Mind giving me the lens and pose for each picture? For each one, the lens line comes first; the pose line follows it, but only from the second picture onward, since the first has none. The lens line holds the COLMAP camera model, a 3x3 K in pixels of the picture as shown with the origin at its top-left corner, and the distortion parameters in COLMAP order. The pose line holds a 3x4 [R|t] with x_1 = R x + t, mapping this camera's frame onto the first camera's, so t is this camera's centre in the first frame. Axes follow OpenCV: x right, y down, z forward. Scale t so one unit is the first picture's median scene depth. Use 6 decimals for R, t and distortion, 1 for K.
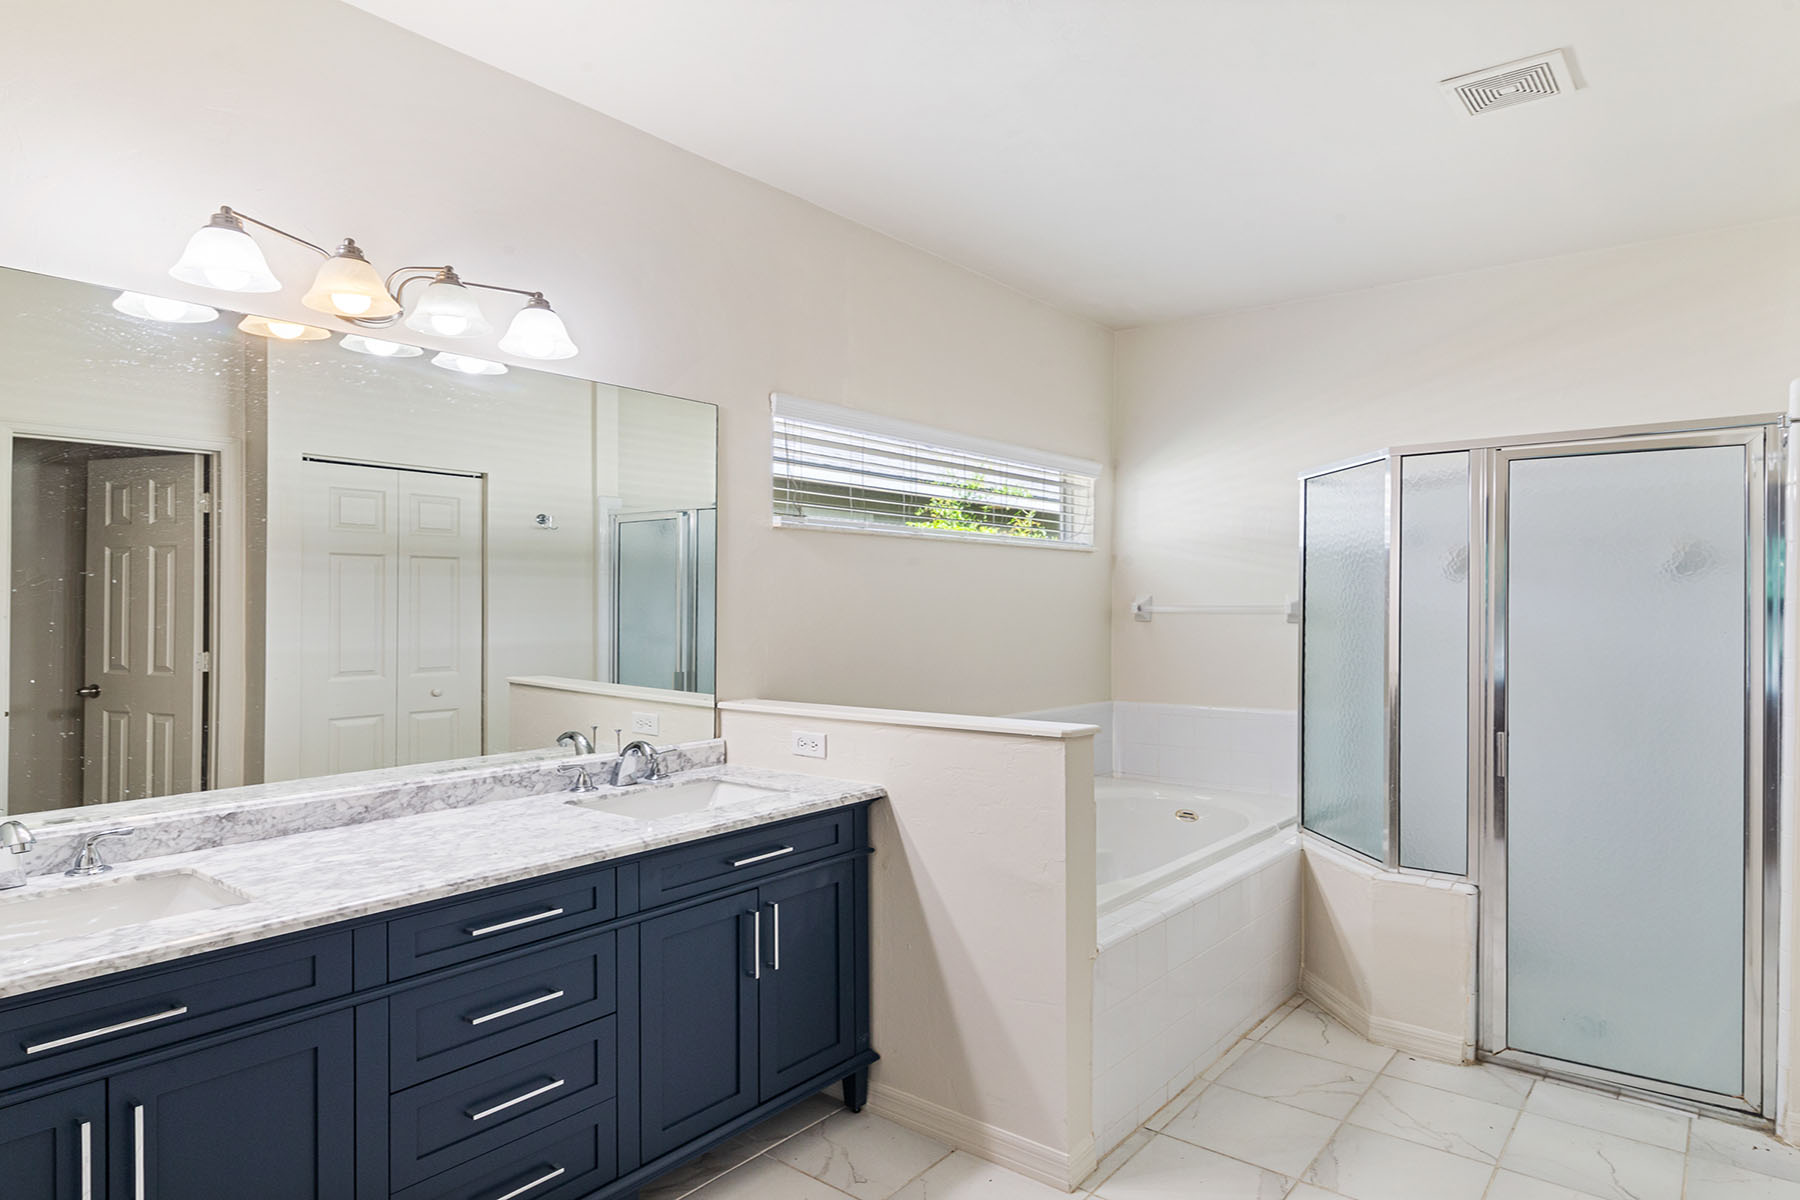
lens RADIAL K [[1036.5, 0, 903.6], [0, 1036.5, 607.6], [0, 0, 1]] dist [0.000630, 0.003197]
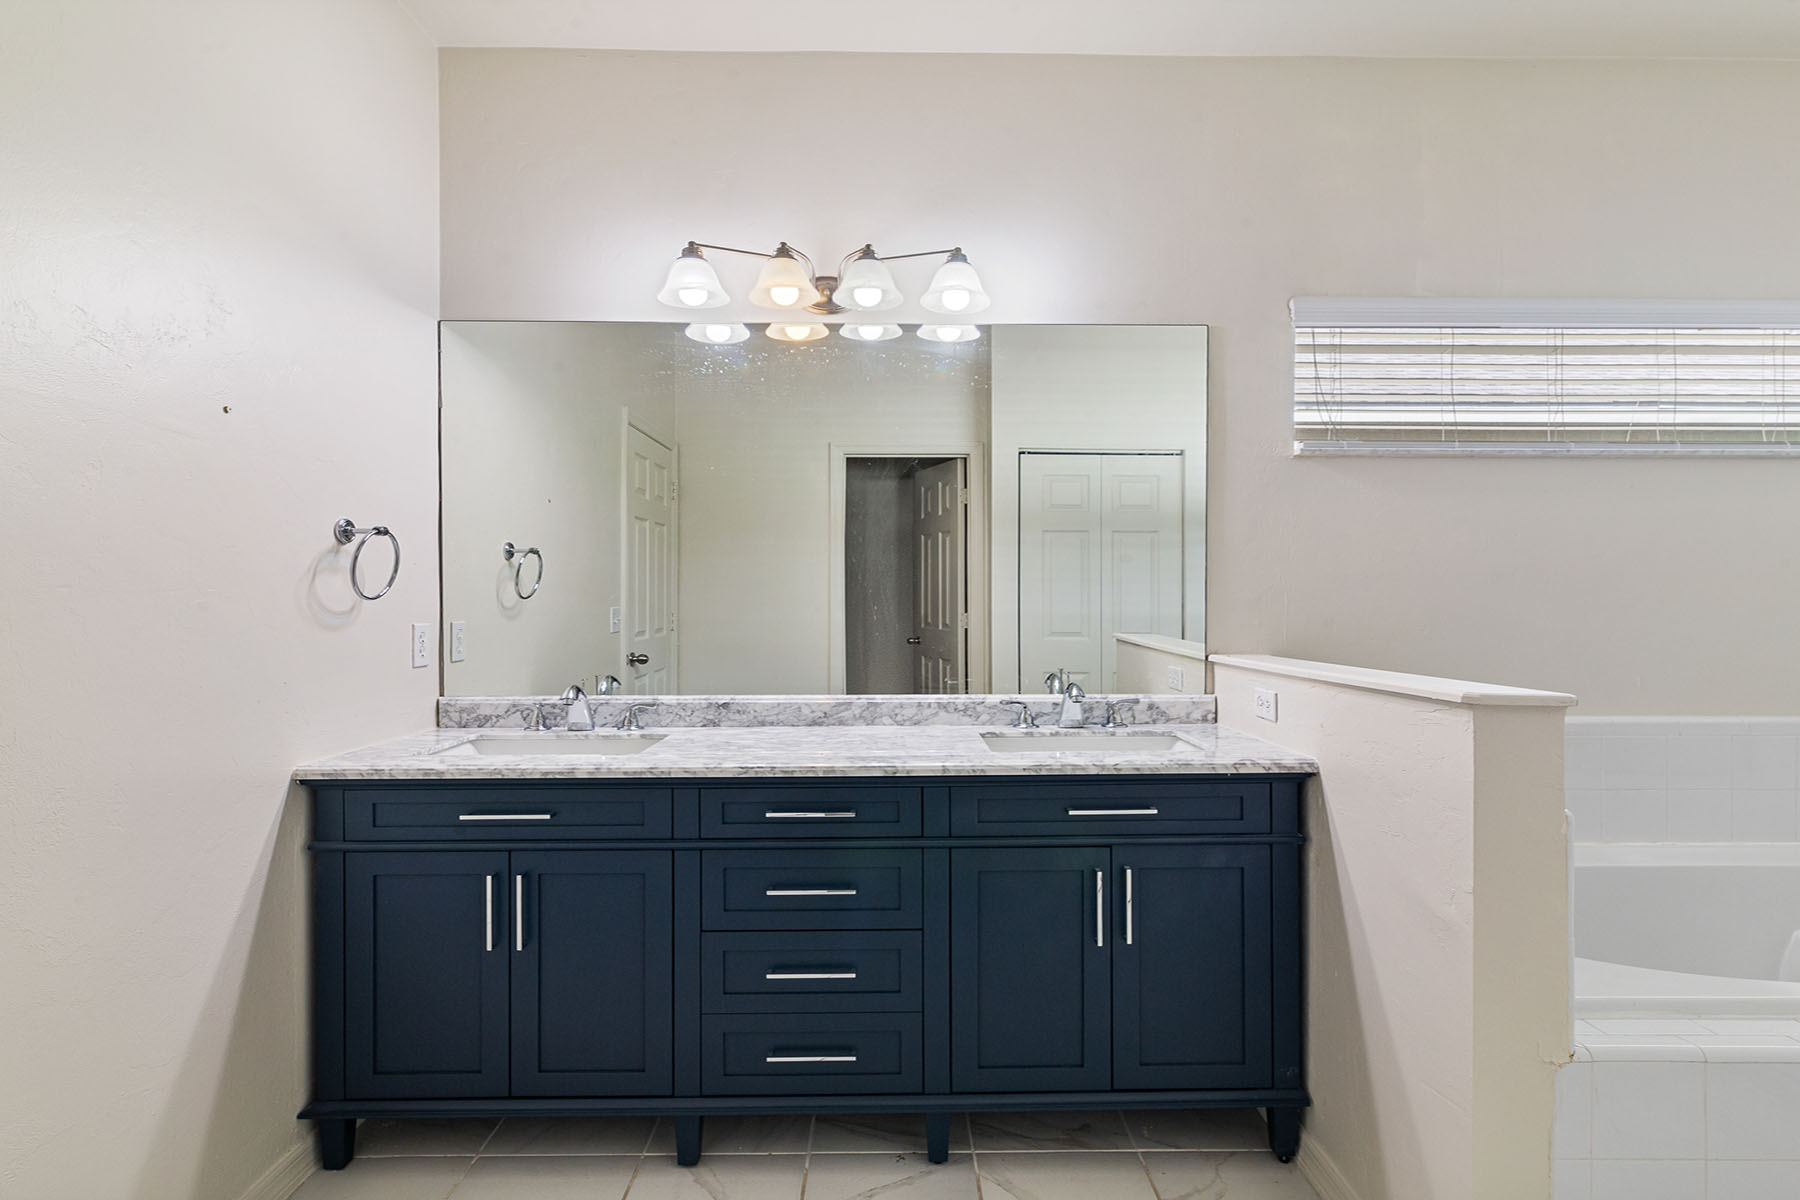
lens RADIAL K [[981.1, 0, 906.4], [0, 981.1, 601.3], [0, 0, 1]] dist [-0.001223, 0.001066]
pose [[0.649543, 0.001044, -0.760324, 0.376547], [-0.003596, 0.999992, -0.001699, 0.059468], [0.760316, 0.003838, 0.649542, 0.307456]]
